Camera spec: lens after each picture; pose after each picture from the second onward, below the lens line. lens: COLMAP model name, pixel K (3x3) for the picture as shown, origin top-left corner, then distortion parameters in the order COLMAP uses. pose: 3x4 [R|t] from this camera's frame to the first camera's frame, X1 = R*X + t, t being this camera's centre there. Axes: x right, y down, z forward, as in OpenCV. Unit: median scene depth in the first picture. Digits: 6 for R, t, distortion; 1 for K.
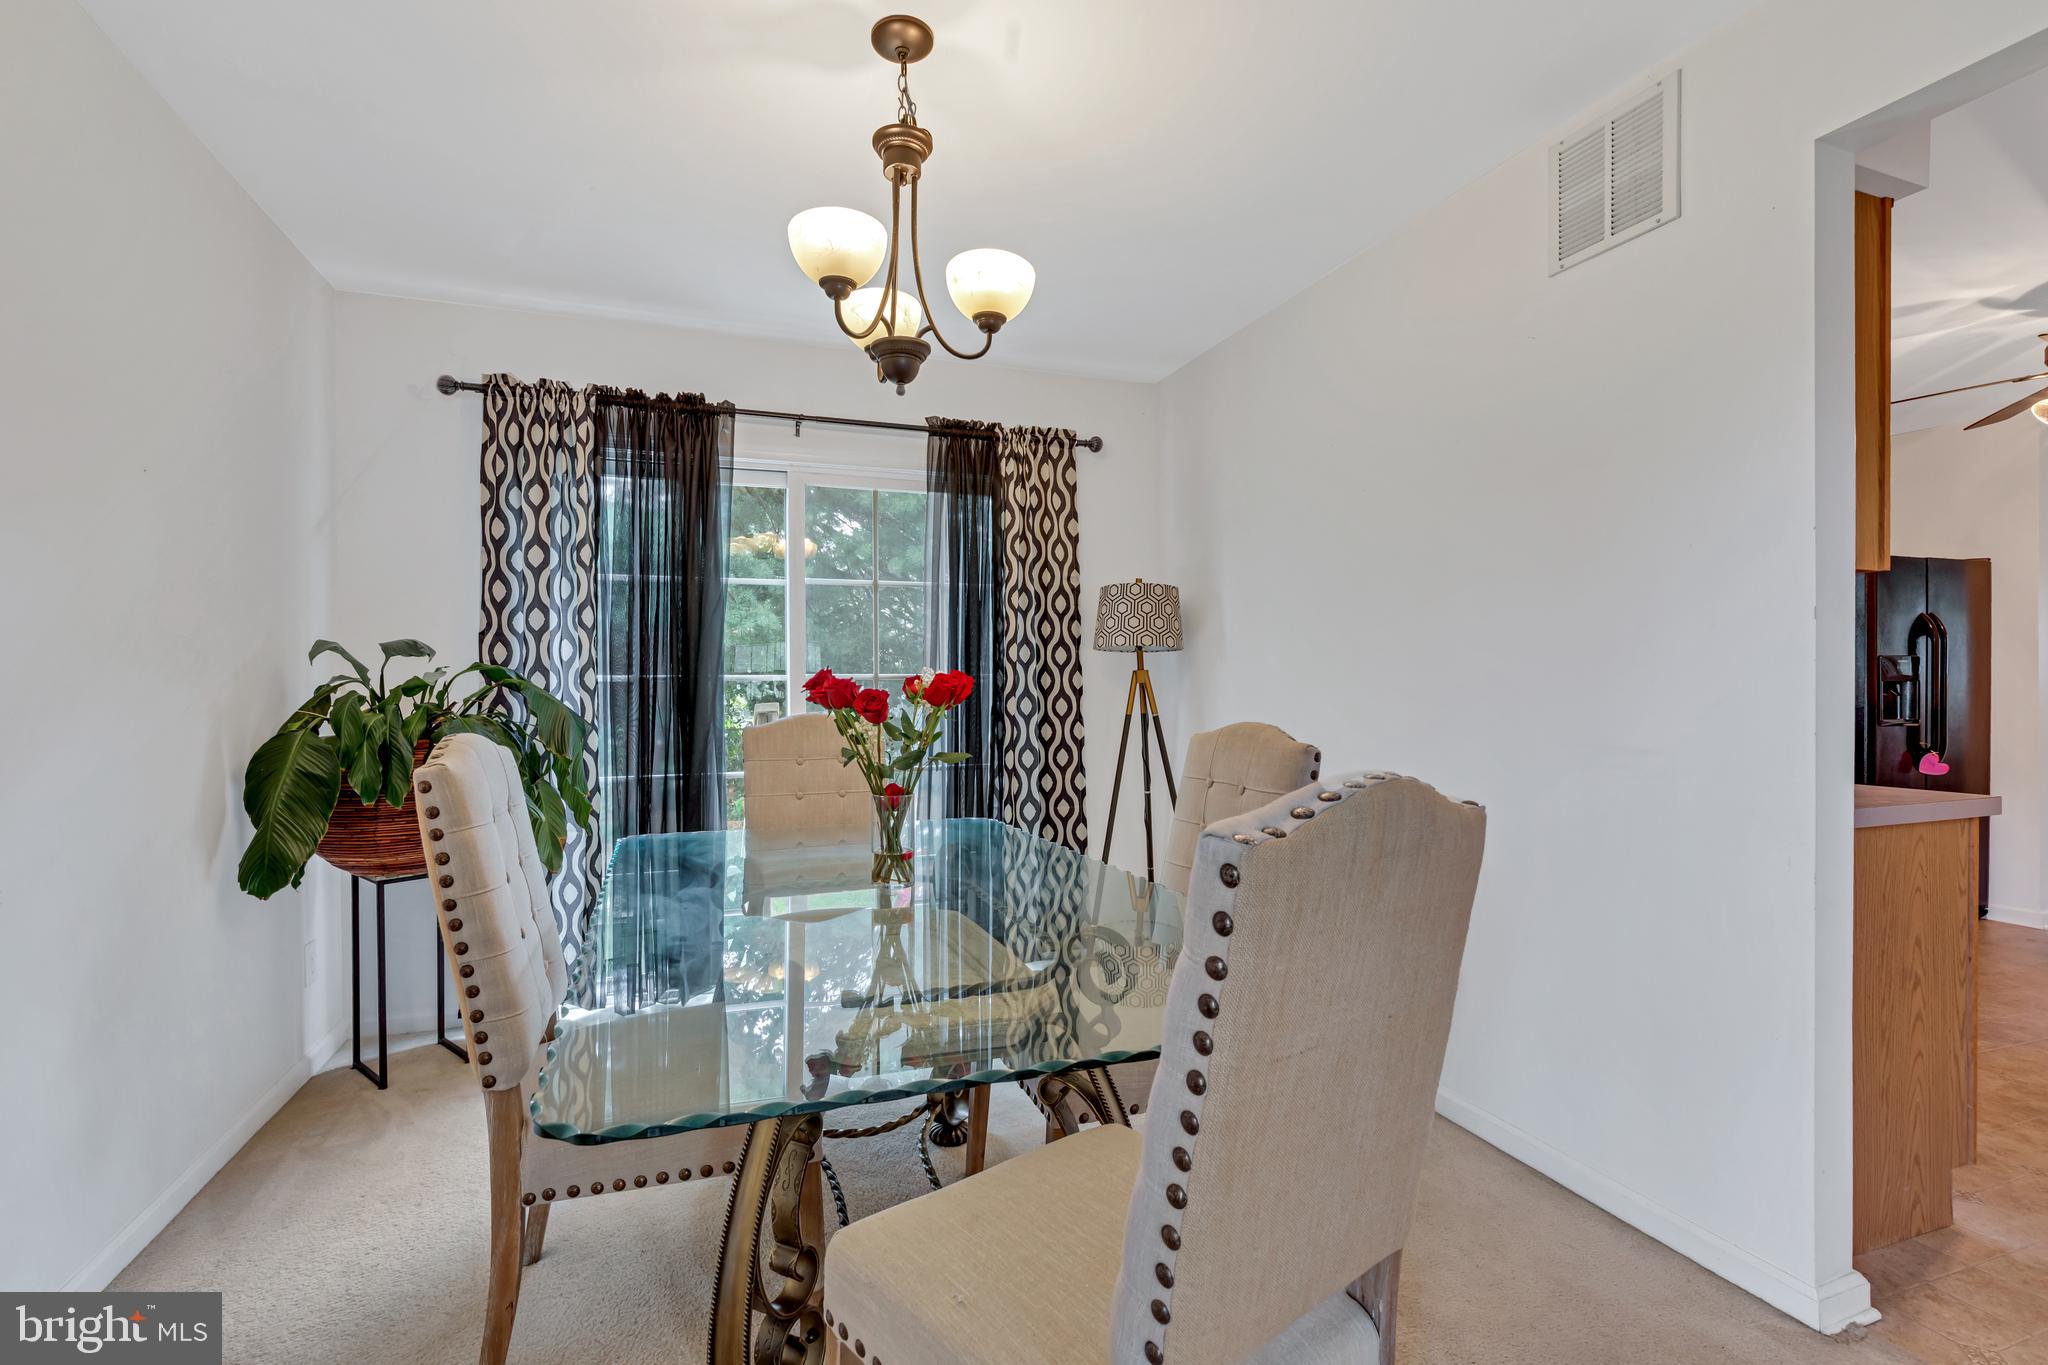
lens RADIAL K [[915.5, 0, 1019.1], [0, 915.5, 690.0], [0, 0, 1]] dist [-0.000740, -0.000433]
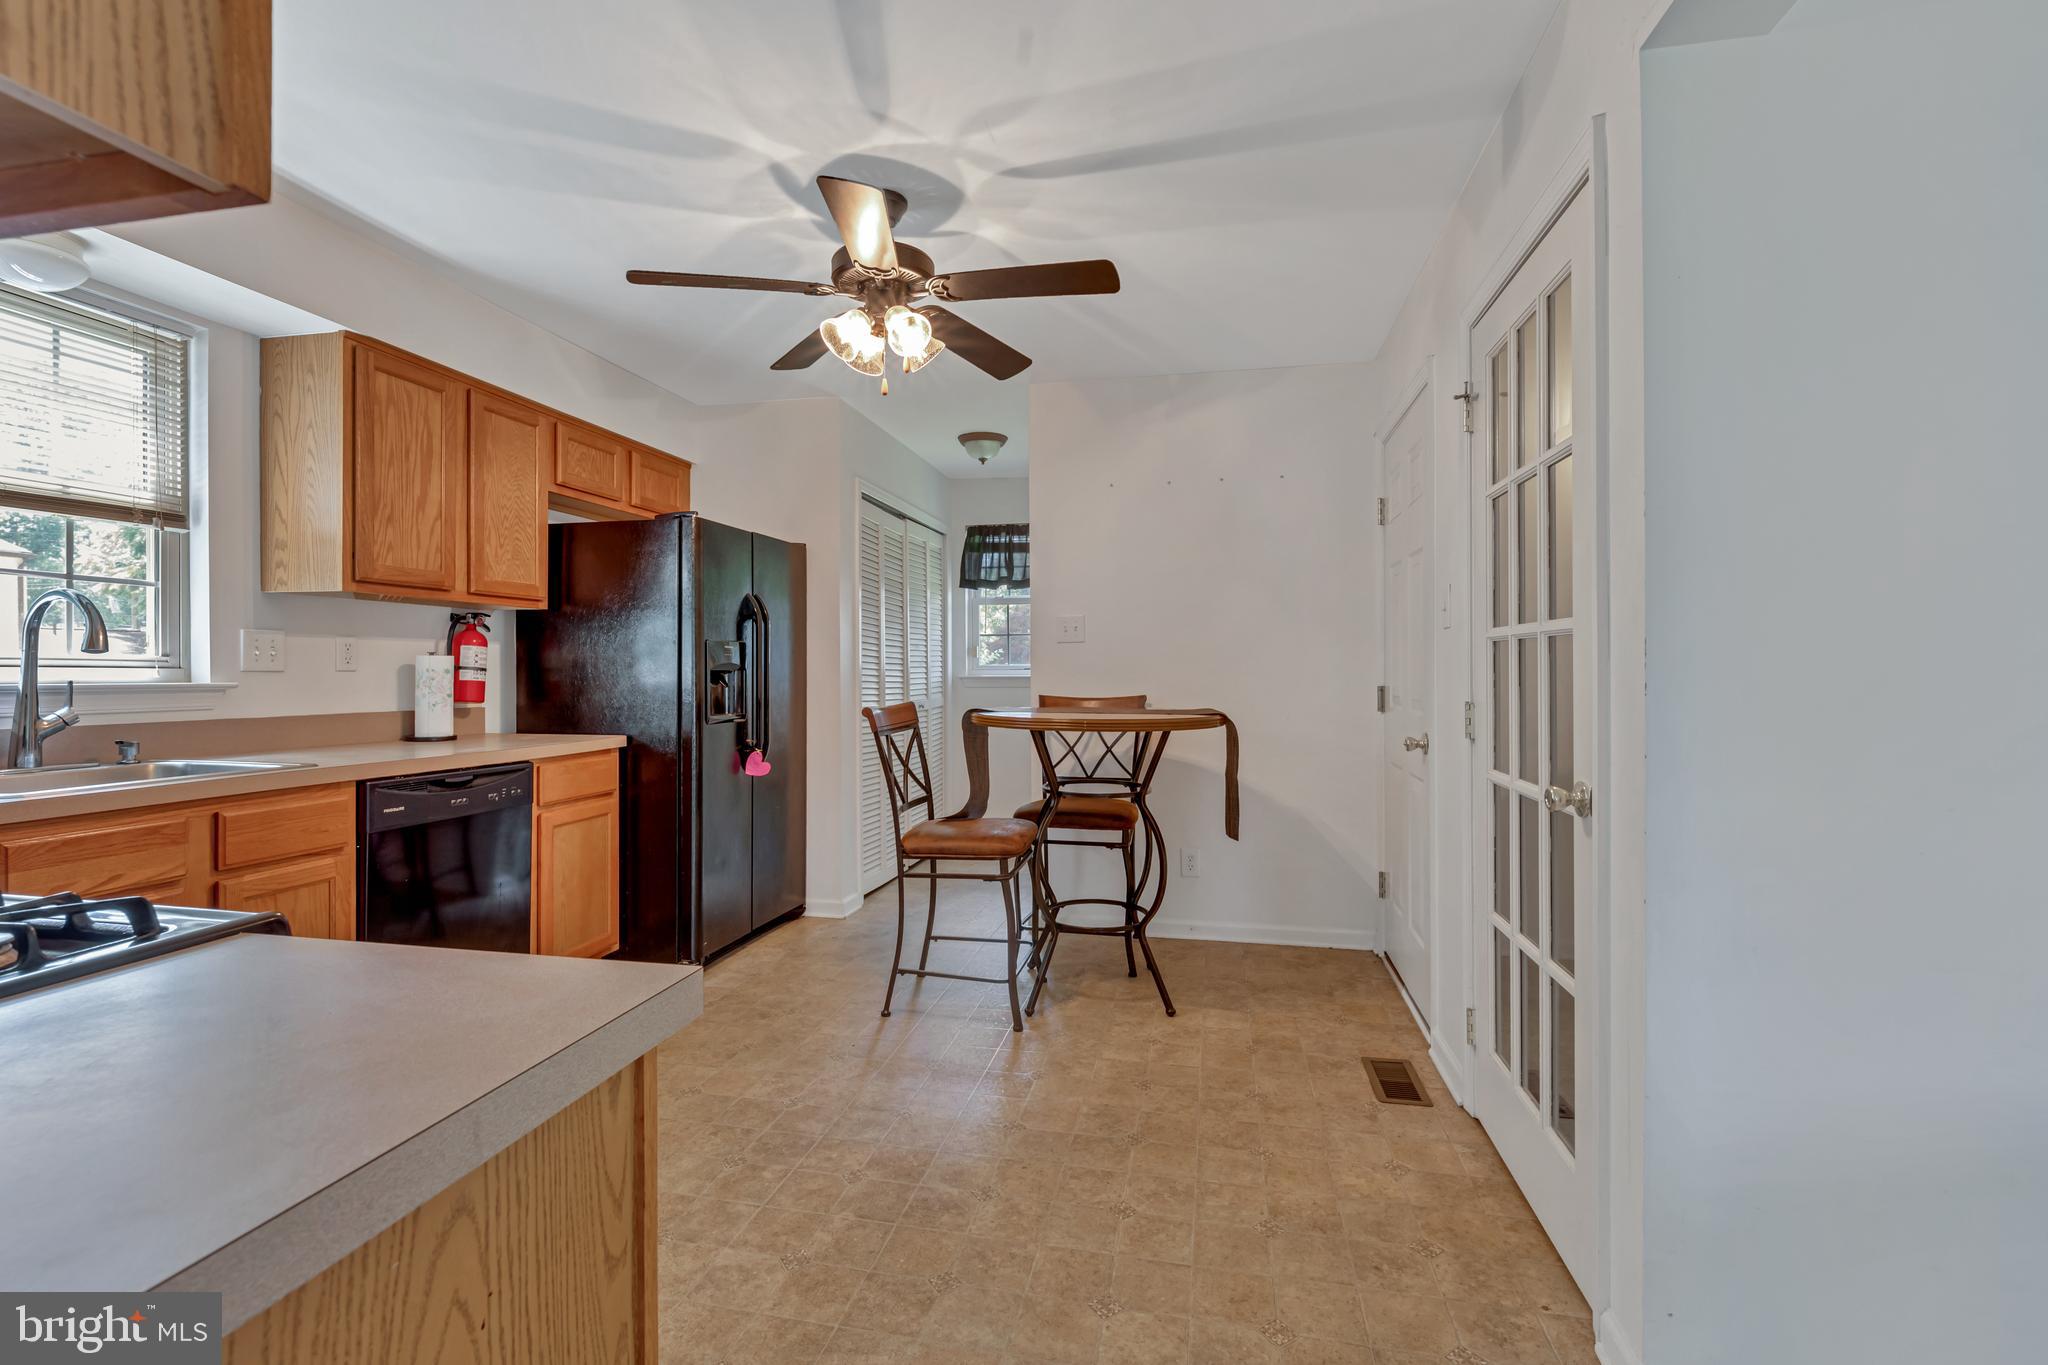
lens RADIAL K [[907.5, 0, 1032.9], [0, 907.5, 669.1], [0, 0, 1]] dist [-0.001361, -0.000424]
pose [[0.510379, 0.001311, 0.859949, 0.509832], [0.008411, 0.999943, -0.006516, -0.004302], [-0.859909, 0.010558, 0.510339, 0.429736]]
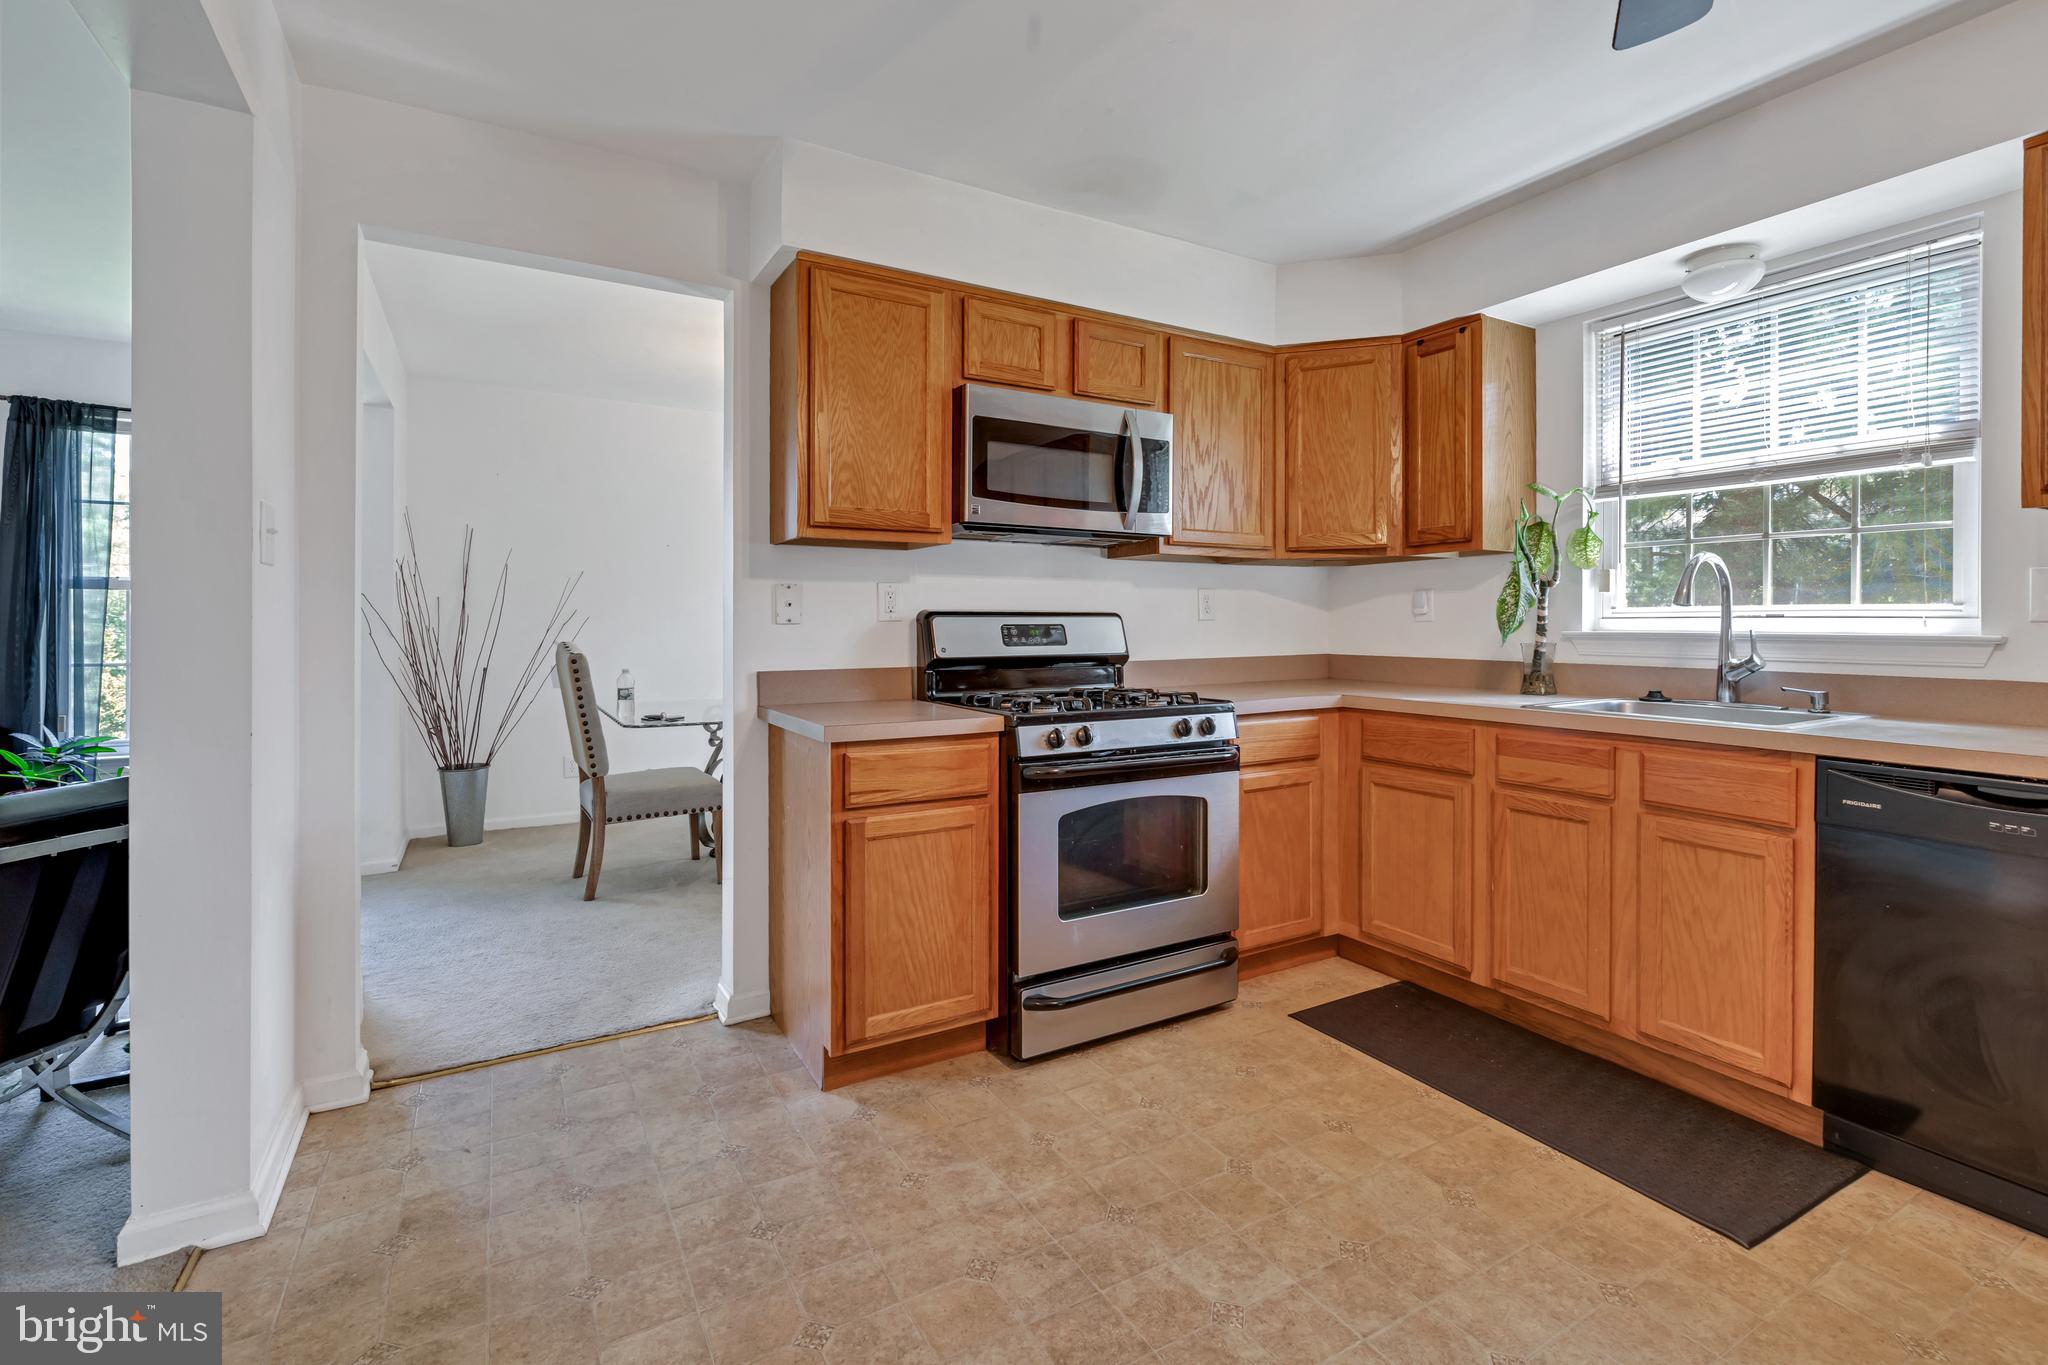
lens RADIAL K [[938.8, 0, 1034.2], [0, 938.8, 621.2], [0, 0, 1]] dist [0.001597, -0.000351]
pose [[0.184941, -0.000337, -0.982750, 1.416956], [-0.010181, 0.999946, -0.002259, -0.005606], [0.982697, 0.010423, 0.184927, 0.659508]]
